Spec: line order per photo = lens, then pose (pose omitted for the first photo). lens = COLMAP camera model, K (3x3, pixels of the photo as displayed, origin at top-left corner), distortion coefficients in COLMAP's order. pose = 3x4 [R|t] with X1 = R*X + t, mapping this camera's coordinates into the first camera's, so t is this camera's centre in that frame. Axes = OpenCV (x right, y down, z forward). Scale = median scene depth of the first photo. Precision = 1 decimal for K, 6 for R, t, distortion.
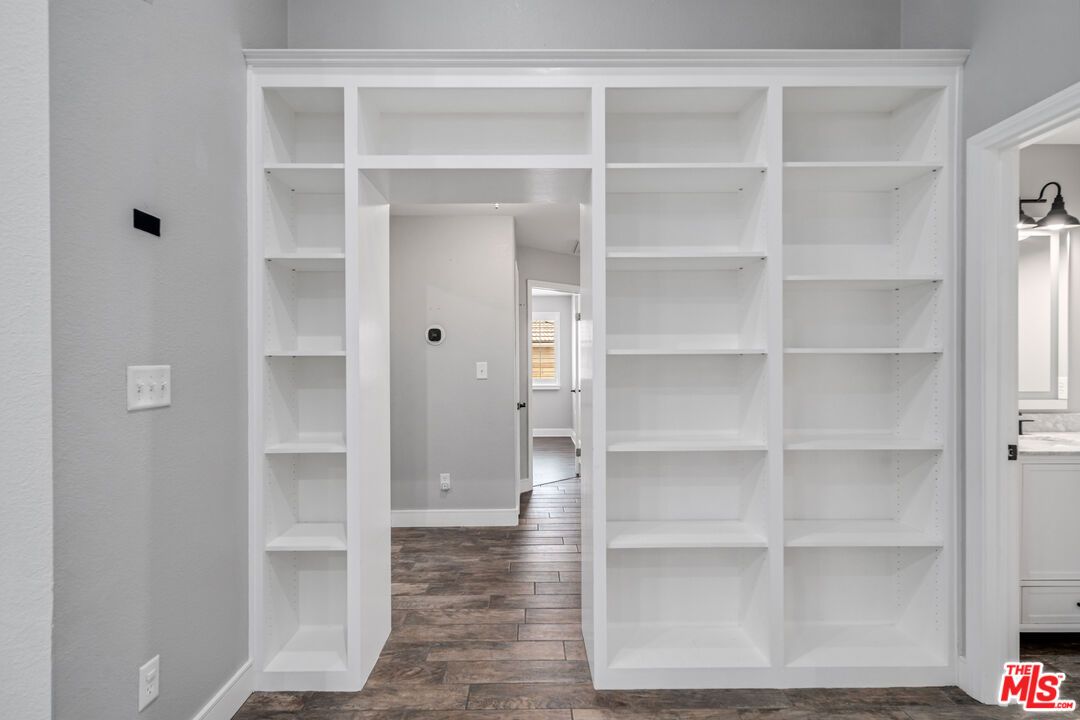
lens RADIAL K [[524.0, 0, 531.3], [0, 524.0, 366.2], [0, 0, 1]] dist [0.005893, -0.000691]
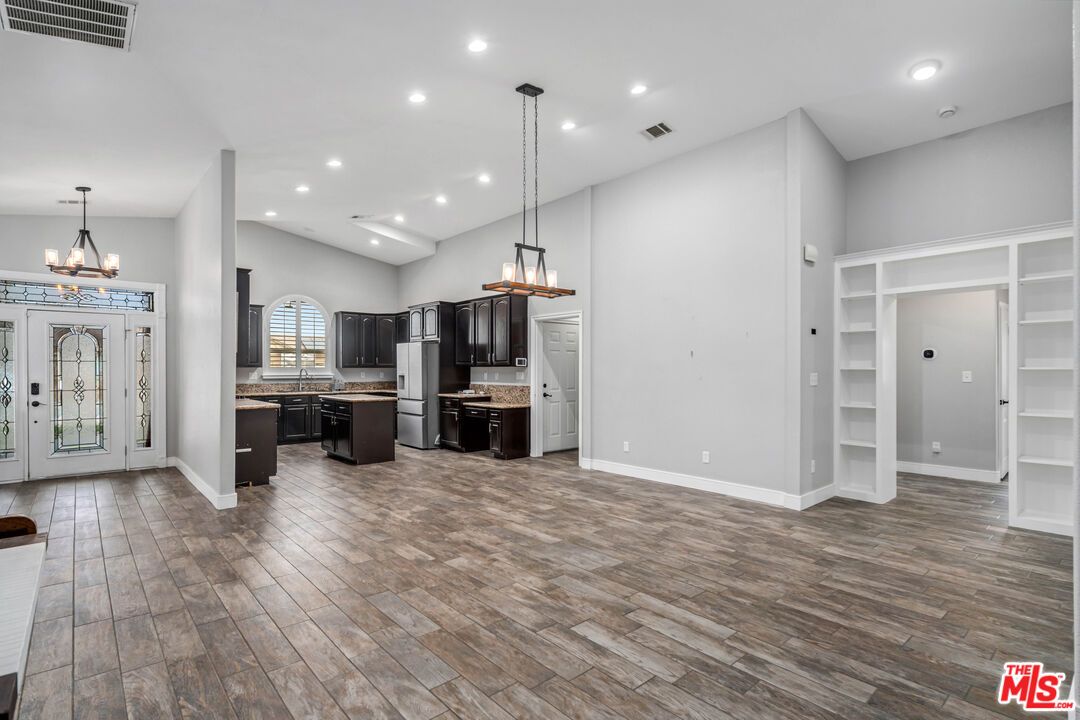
lens RADIAL K [[524.0, 0, 534.5], [0, 524.0, 369.7], [0, 0, 1]] dist [0.005893, -0.000691]
pose [[0.650645, 0.004401, -0.759369, 0.478404], [-0.006985, 0.999976, -0.000189, -0.007075], [0.759350, 0.005427, 0.650660, -1.822578]]
